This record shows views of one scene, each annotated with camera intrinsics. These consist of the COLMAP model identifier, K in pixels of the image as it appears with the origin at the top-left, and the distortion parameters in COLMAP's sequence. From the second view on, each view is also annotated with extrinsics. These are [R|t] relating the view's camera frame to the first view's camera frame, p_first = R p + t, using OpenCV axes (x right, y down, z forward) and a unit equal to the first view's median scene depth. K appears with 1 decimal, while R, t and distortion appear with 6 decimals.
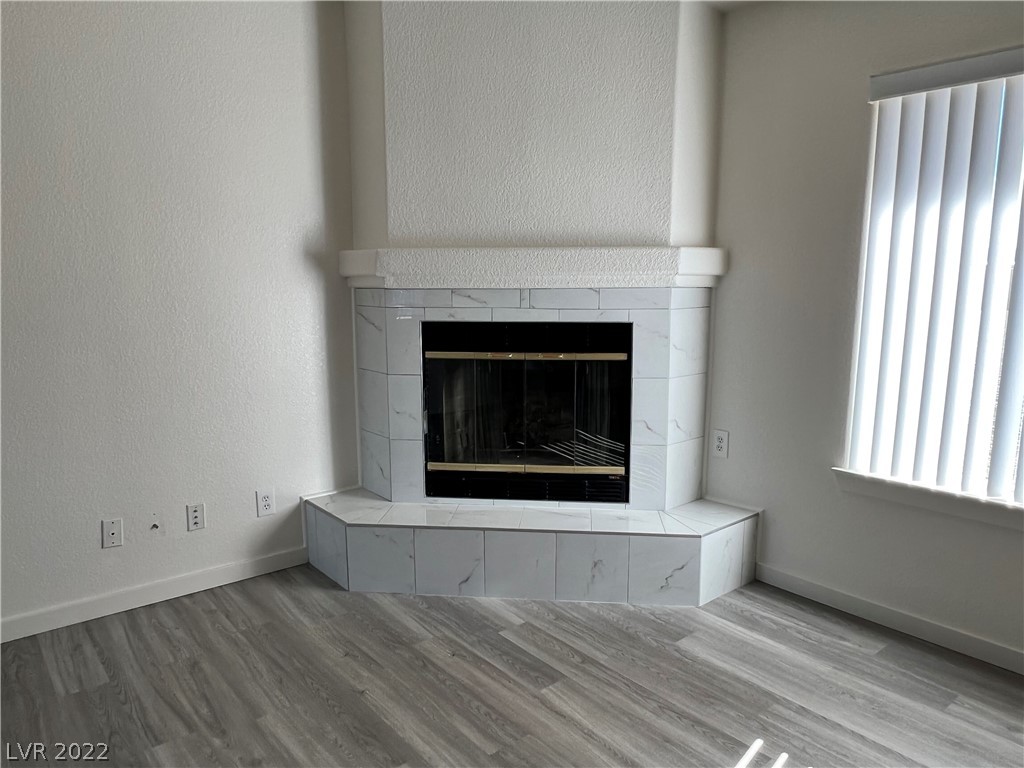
lens RADIAL K [[723.3, 0, 512.5], [0, 723.3, 388.7], [0, 0, 1]] dist [-0.010747, 0.008922]
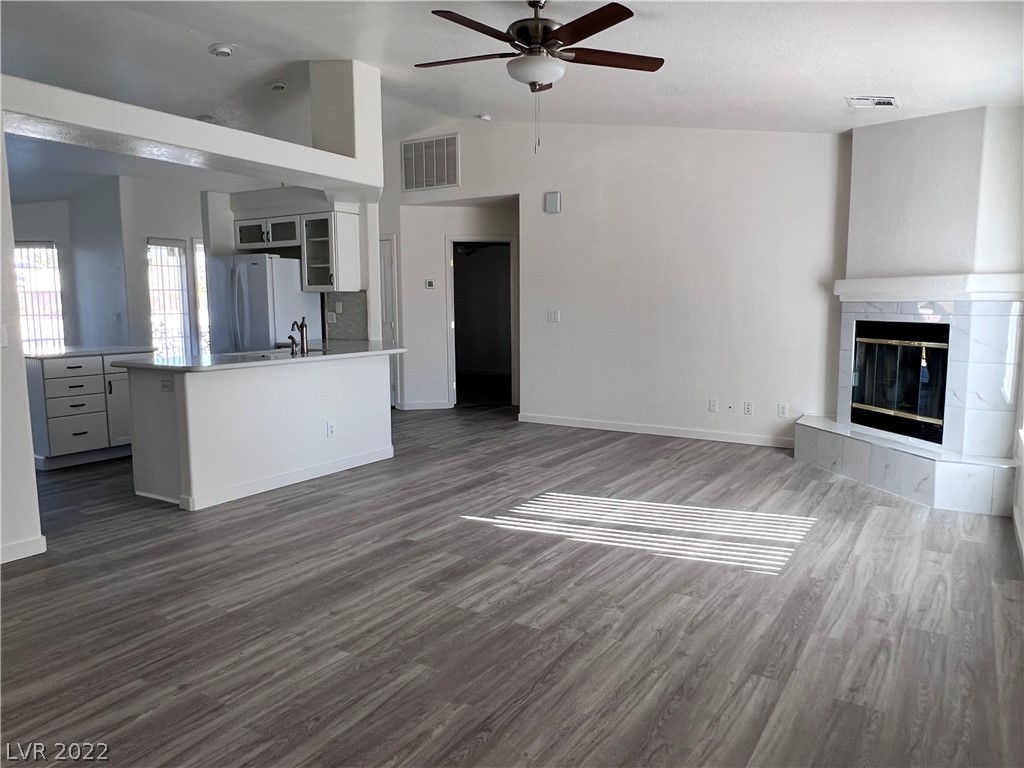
lens RADIAL K [[723.3, 0, 509.7], [0, 723.3, 391.5], [0, 0, 1]] dist [-0.010747, 0.008922]
pose [[0.309714, 0.116399, -0.943678, 1.295167], [-0.143975, 0.986776, 0.074463, 0.068463], [0.939866, 0.112803, 0.322377, -0.341277]]
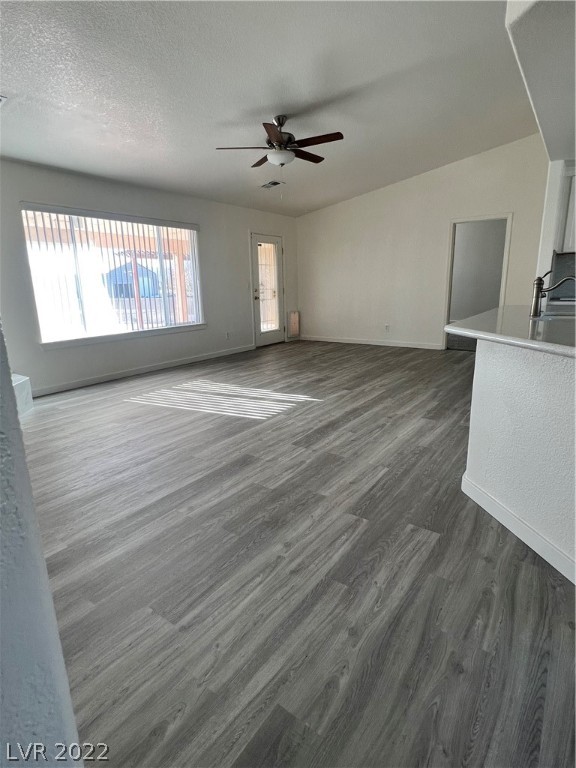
lens RADIAL K [[396.8, 0, 284.2], [0, 396.8, 377.7], [0, 0, 1]] dist [0.004271, -0.000013]
pose [[-0.242721, -0.213370, 0.946340, -1.135218], [0.176522, 0.949512, 0.259360, 0.001780], [-0.953901, 0.230002, -0.192802, 0.391918]]
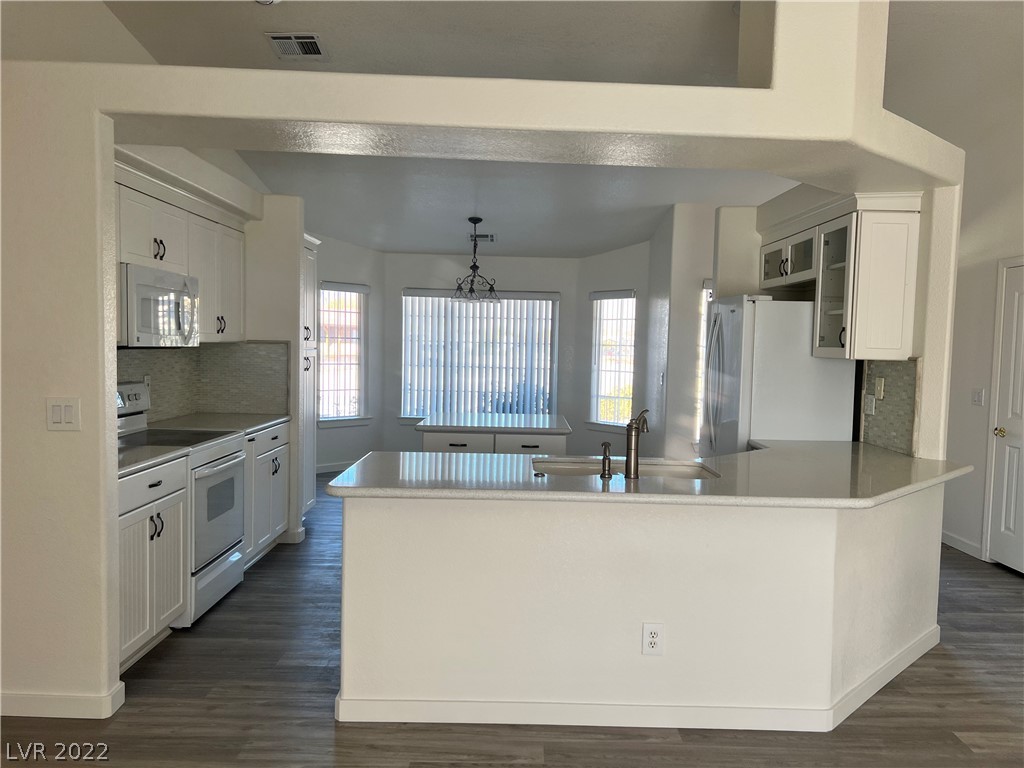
lens RADIAL K [[764.9, 0, 519.7], [0, 764.9, 387.1], [0, 0, 1]] dist [0.046321, -0.040701]
pose [[-0.634081, 0.031604, -0.772621, 0.342343], [-0.143664, 0.976954, 0.157865, -0.068329], [0.759804, 0.211097, -0.614928, 0.206408]]
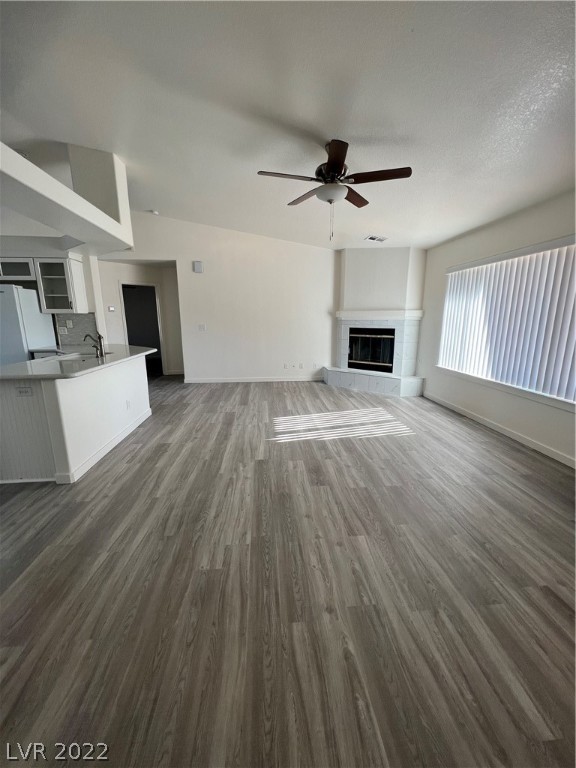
lens RADIAL K [[307.7, 0, 287.9], [0, 307.7, 383.4], [0, 0, 1]] dist [-0.000655, 0.000552]
pose [[0.822704, 0.118763, -0.555926, 0.657969], [-0.087381, 0.992731, 0.082763, 0.125084], [0.561714, -0.019512, 0.827101, -0.787554]]
